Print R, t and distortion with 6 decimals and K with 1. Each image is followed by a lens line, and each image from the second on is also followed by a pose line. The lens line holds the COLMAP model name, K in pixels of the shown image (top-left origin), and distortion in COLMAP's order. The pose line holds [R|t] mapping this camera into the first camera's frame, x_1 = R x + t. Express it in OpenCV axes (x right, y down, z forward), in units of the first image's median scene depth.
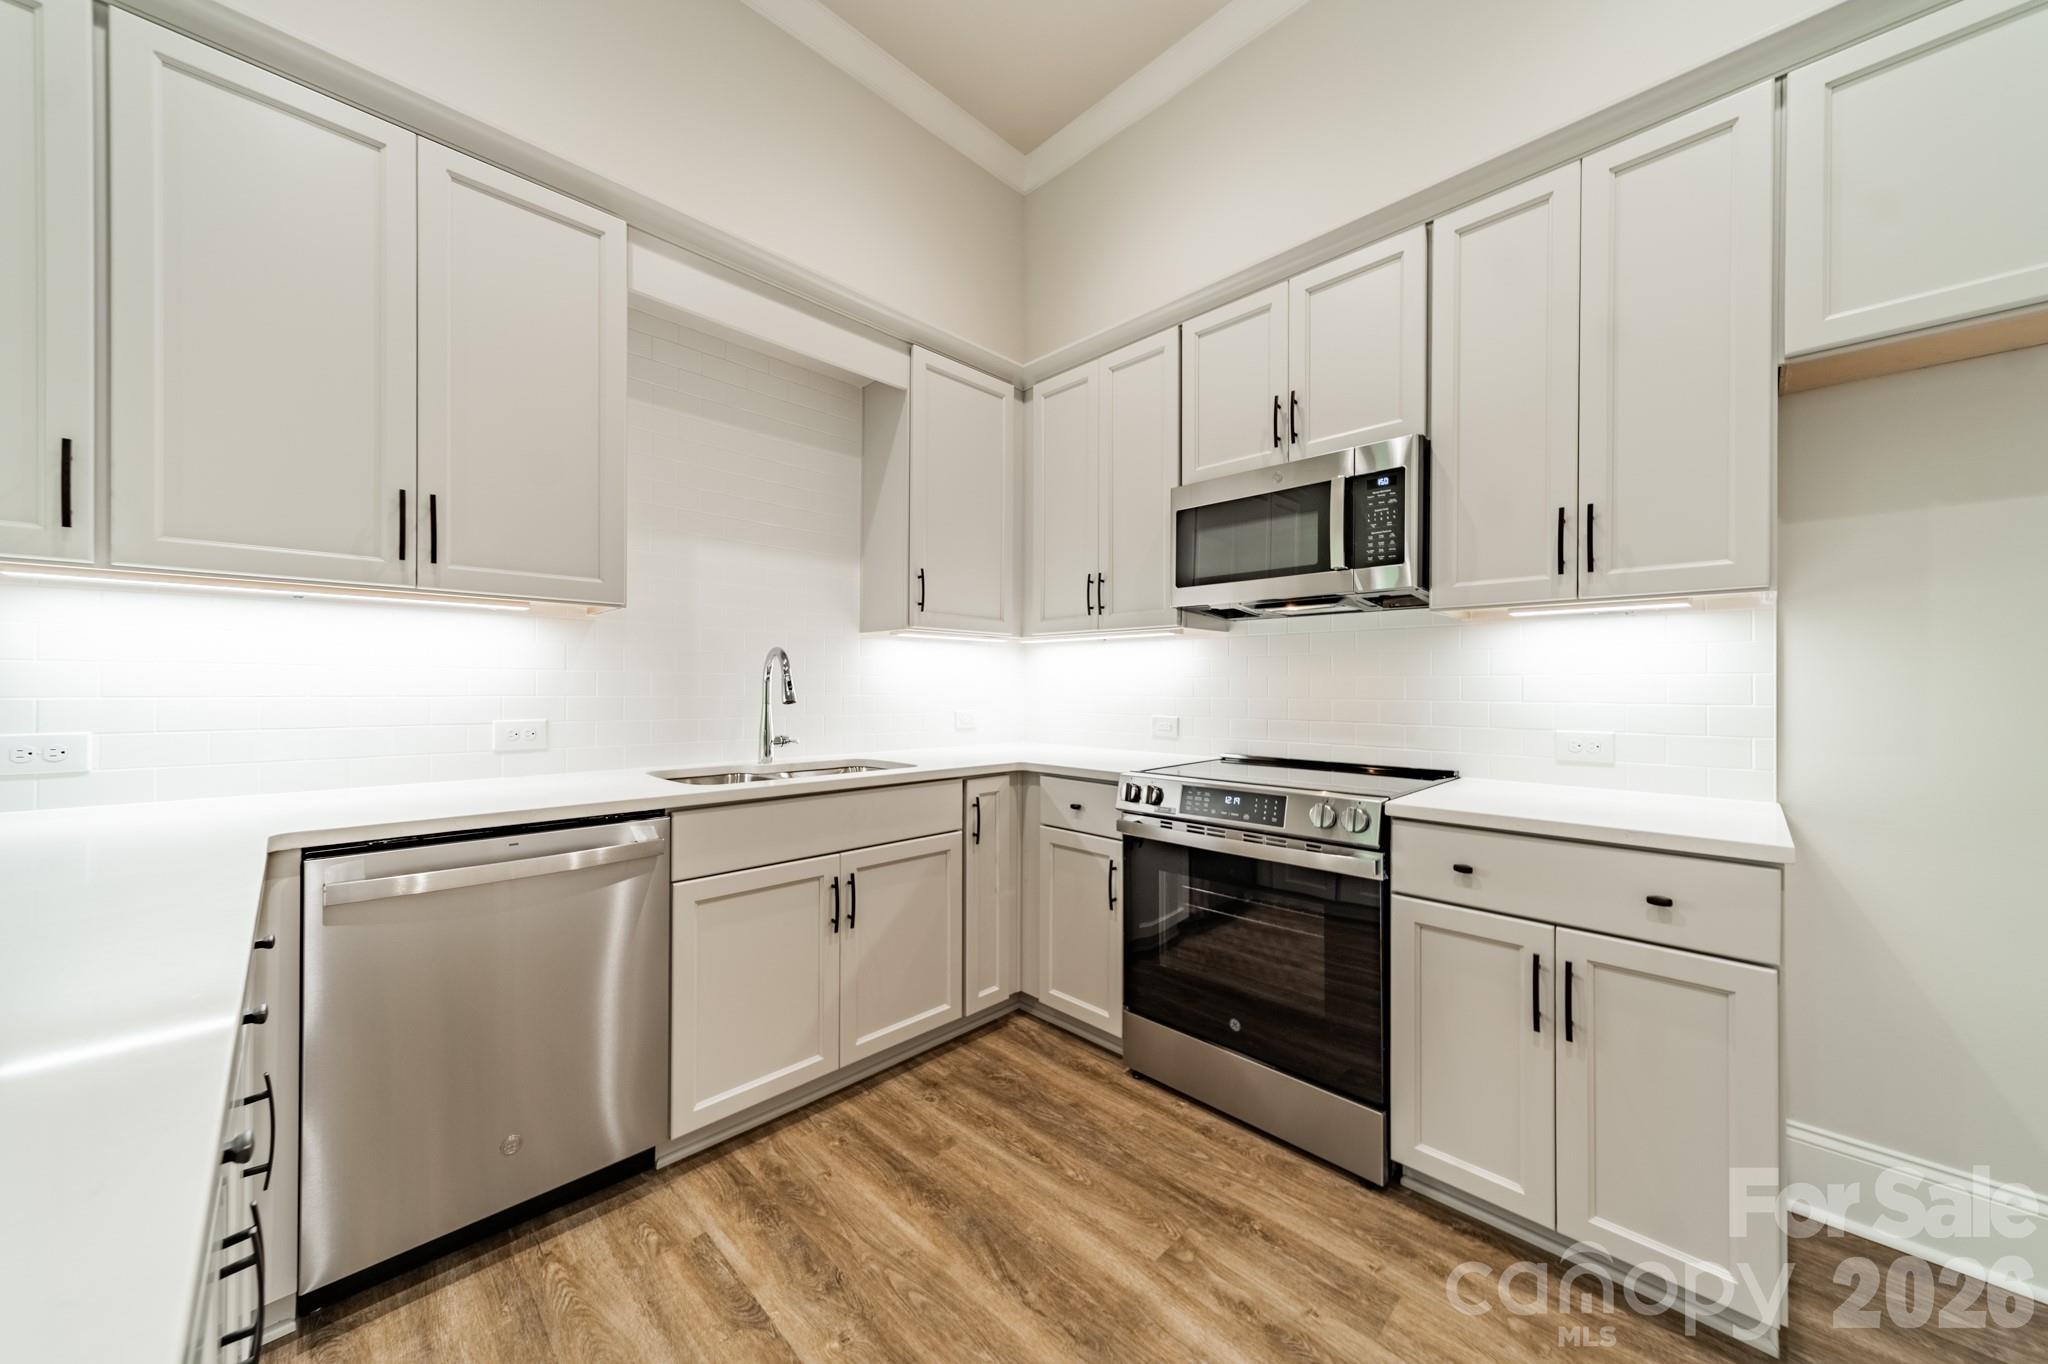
lens RADIAL K [[720.2, 0, 1027.3], [0, 720.2, 686.0], [0, 0, 1]] dist [0.008616, -0.000344]
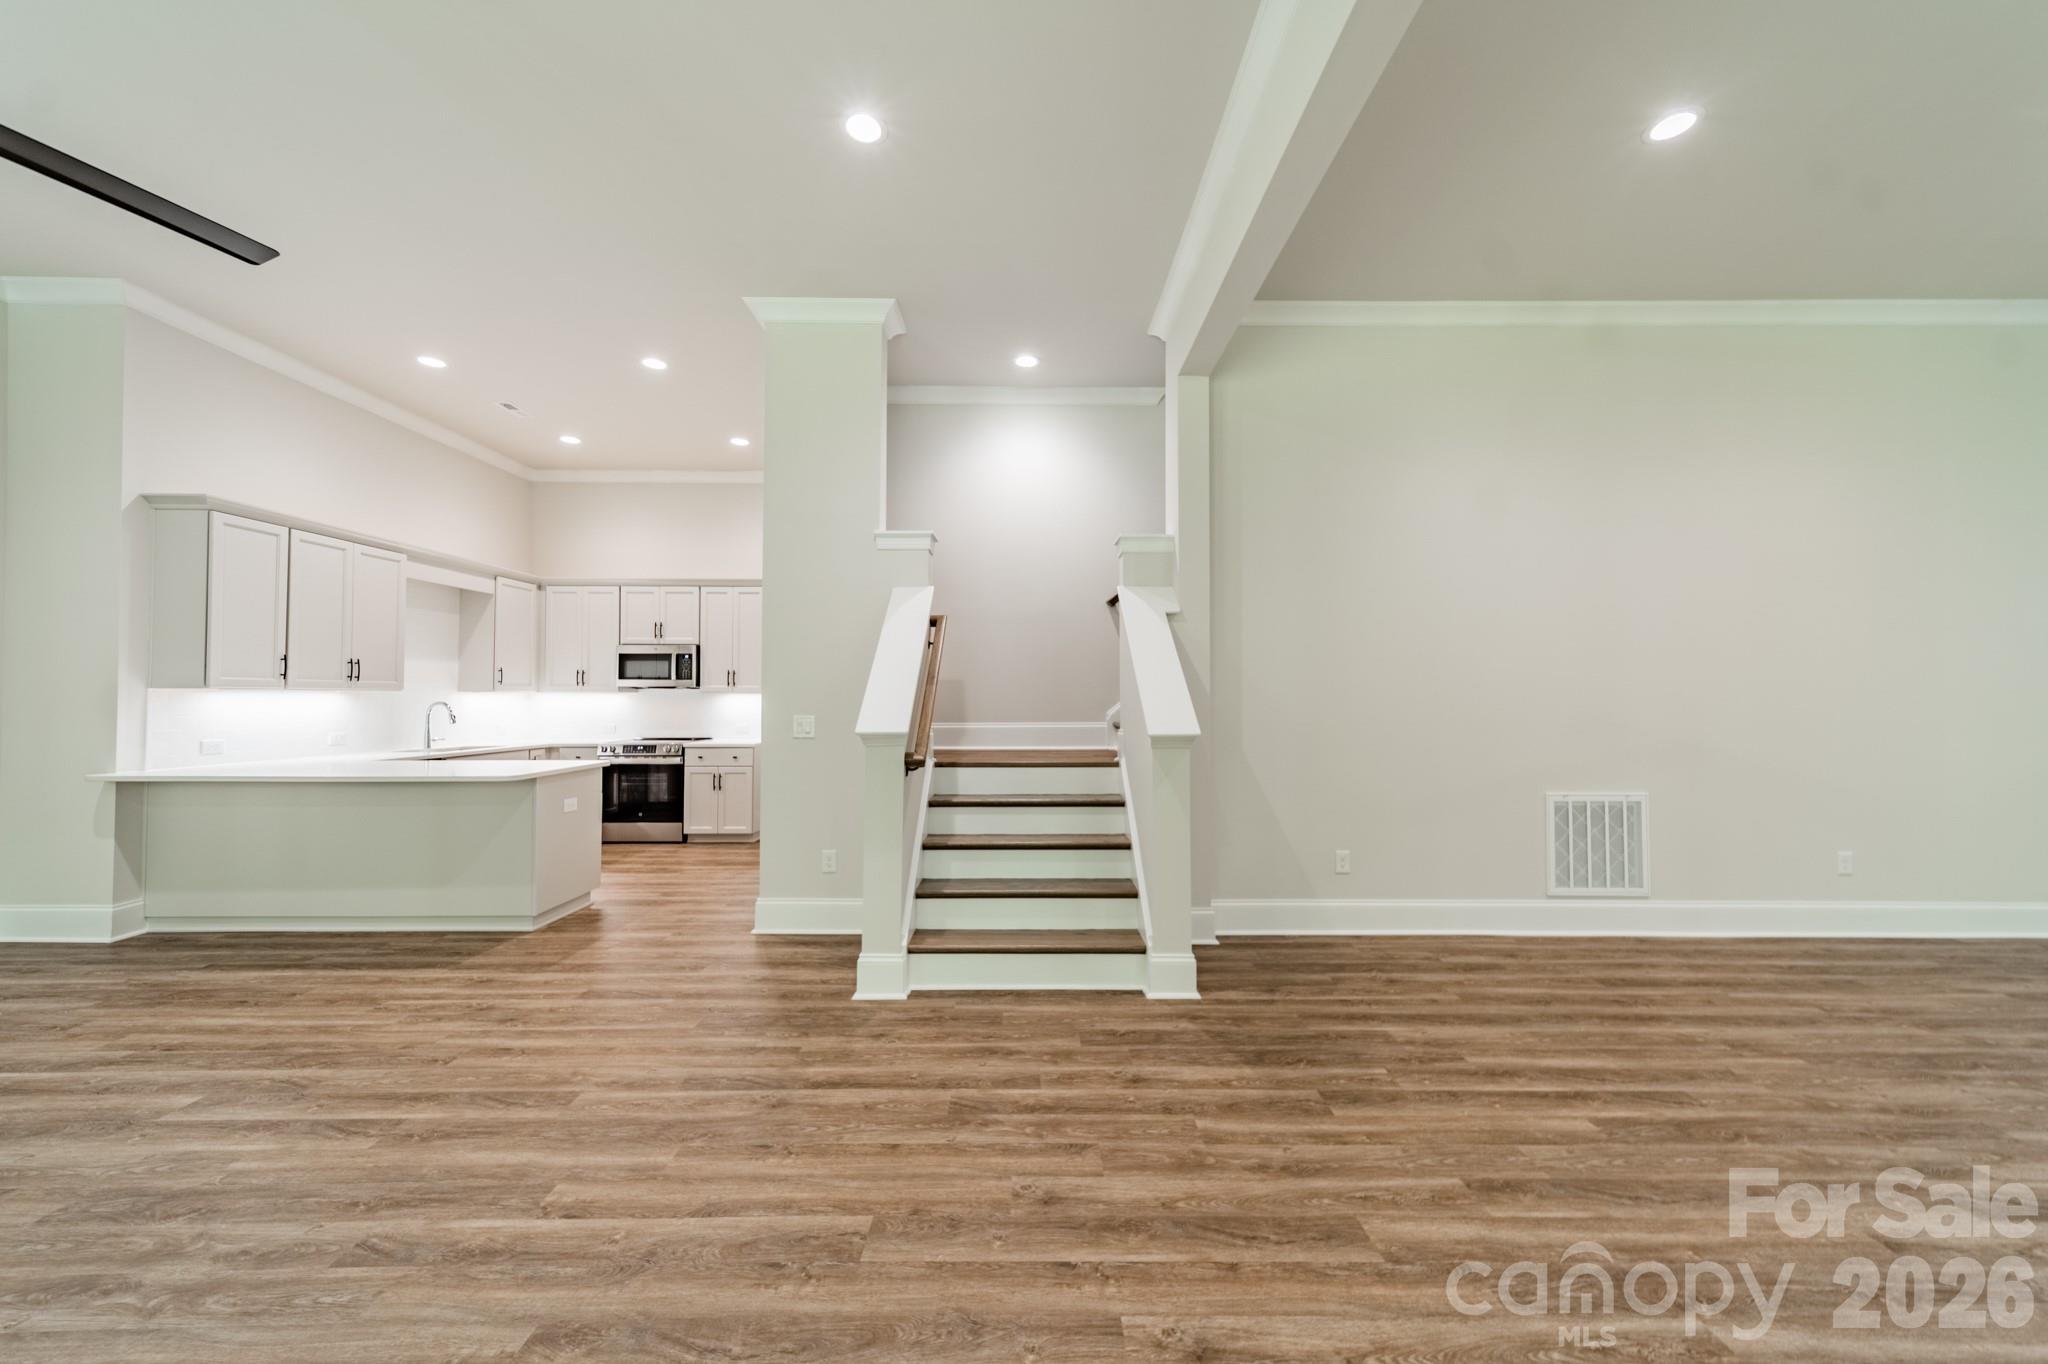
lens RADIAL K [[720.2, 0, 1033.4], [0, 720.2, 687.5], [0, 0, 1]] dist [0.008616, -0.000344]
pose [[0.707100, 0.004781, 0.707098, -0.745903], [0.002633, 0.999952, -0.009394, -0.081228], [-0.707109, 0.008505, 0.707053, -2.499246]]
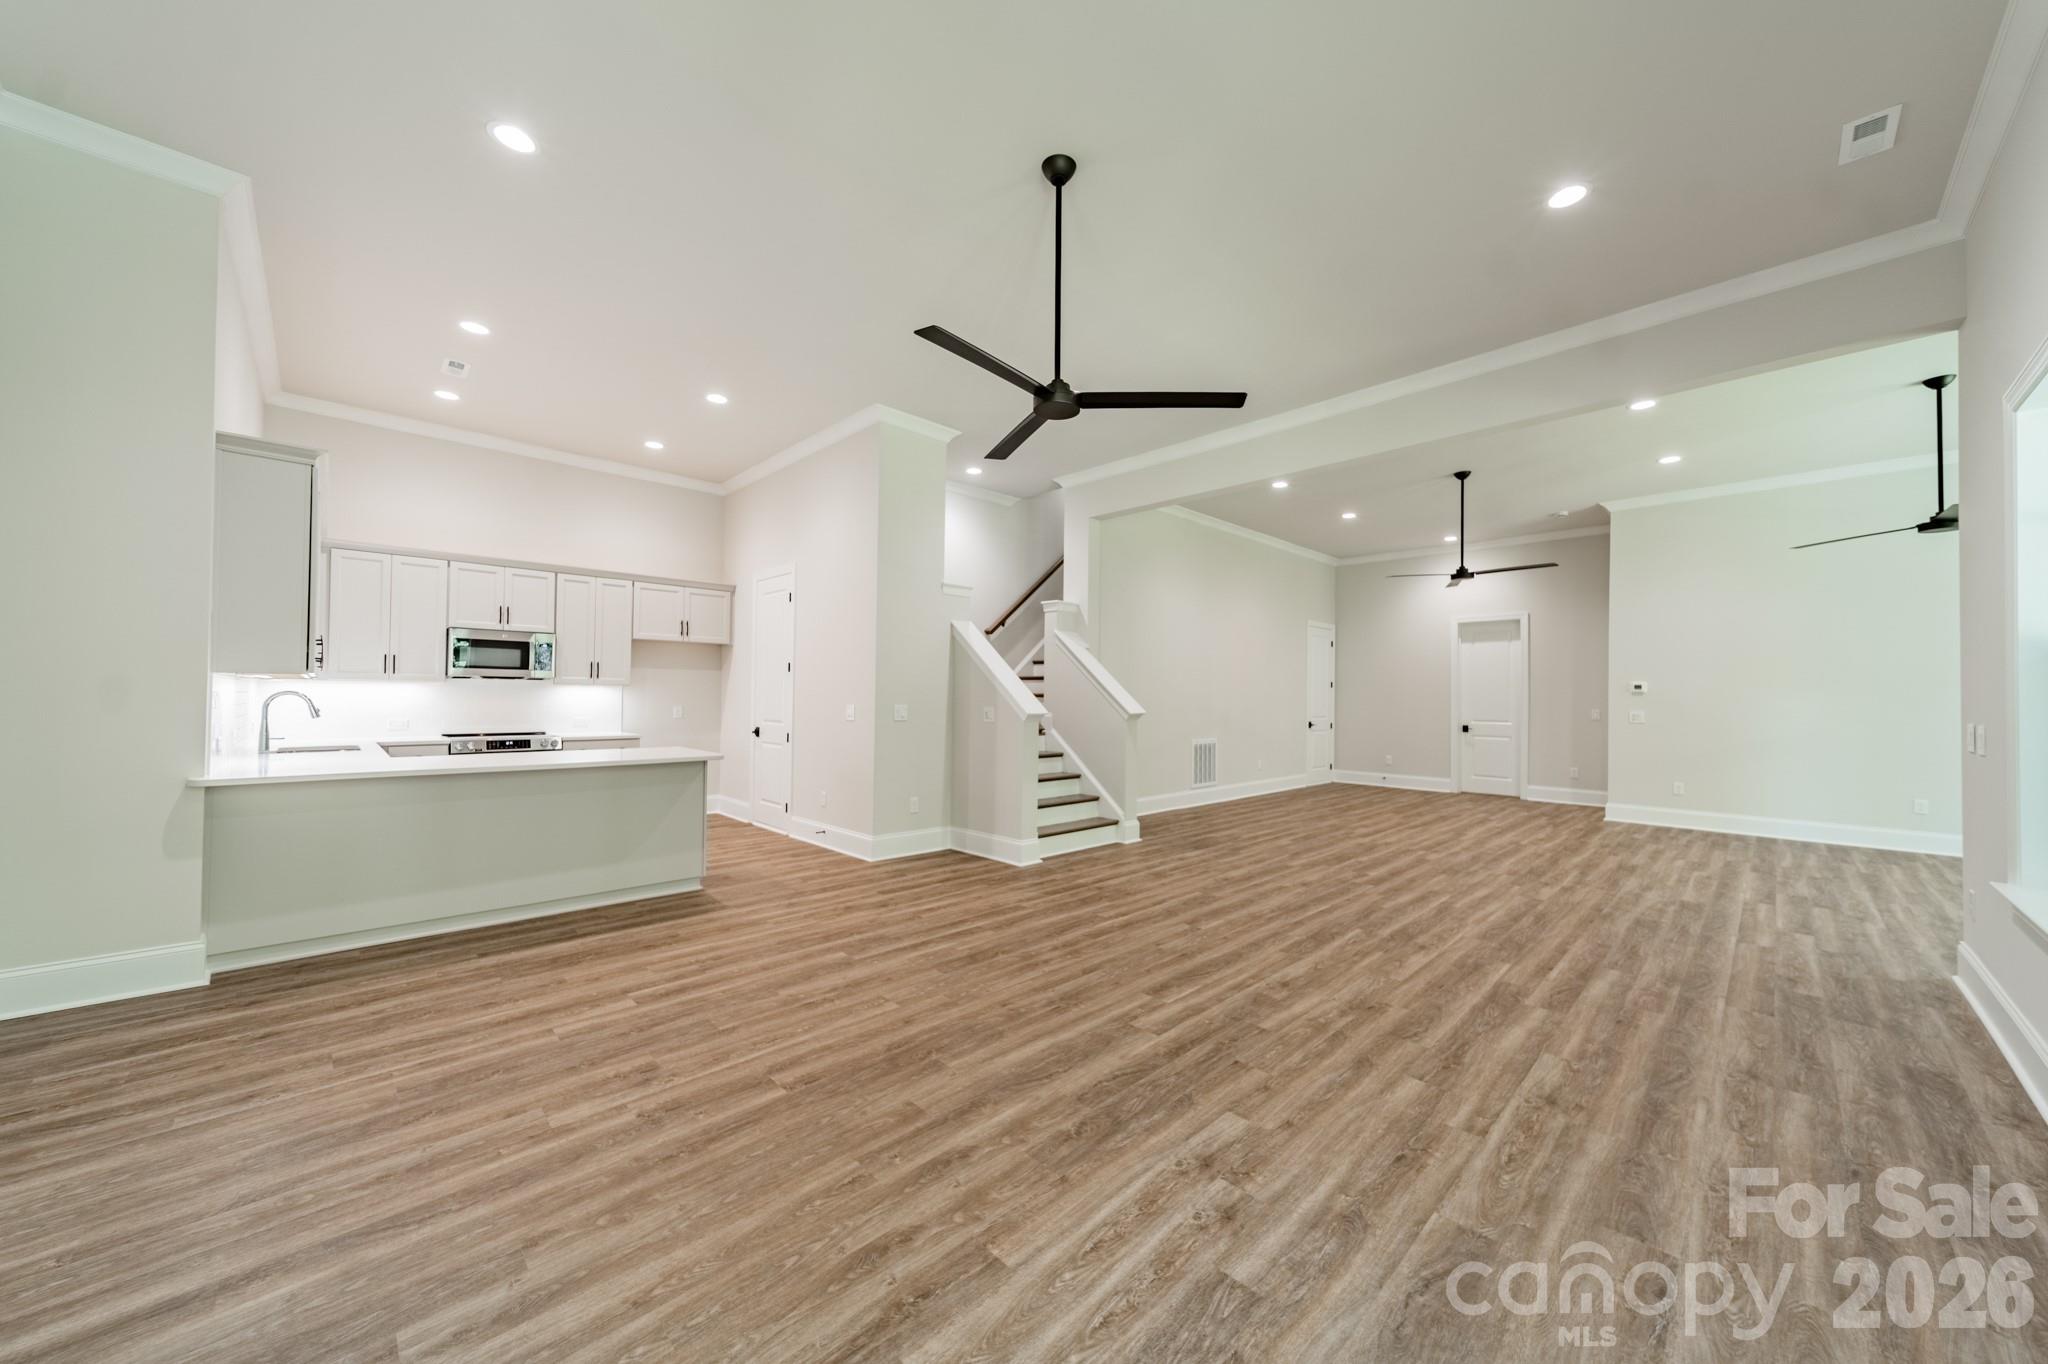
lens RADIAL K [[720.2, 0, 1037.3], [0, 720.2, 682.3], [0, 0, 1]] dist [0.008616, -0.000344]
pose [[0.014158, 0.016349, 0.999766, -2.592844], [-0.010411, 0.999815, -0.016202, -0.071495], [-0.999846, -0.010179, 0.014325, -1.232613]]
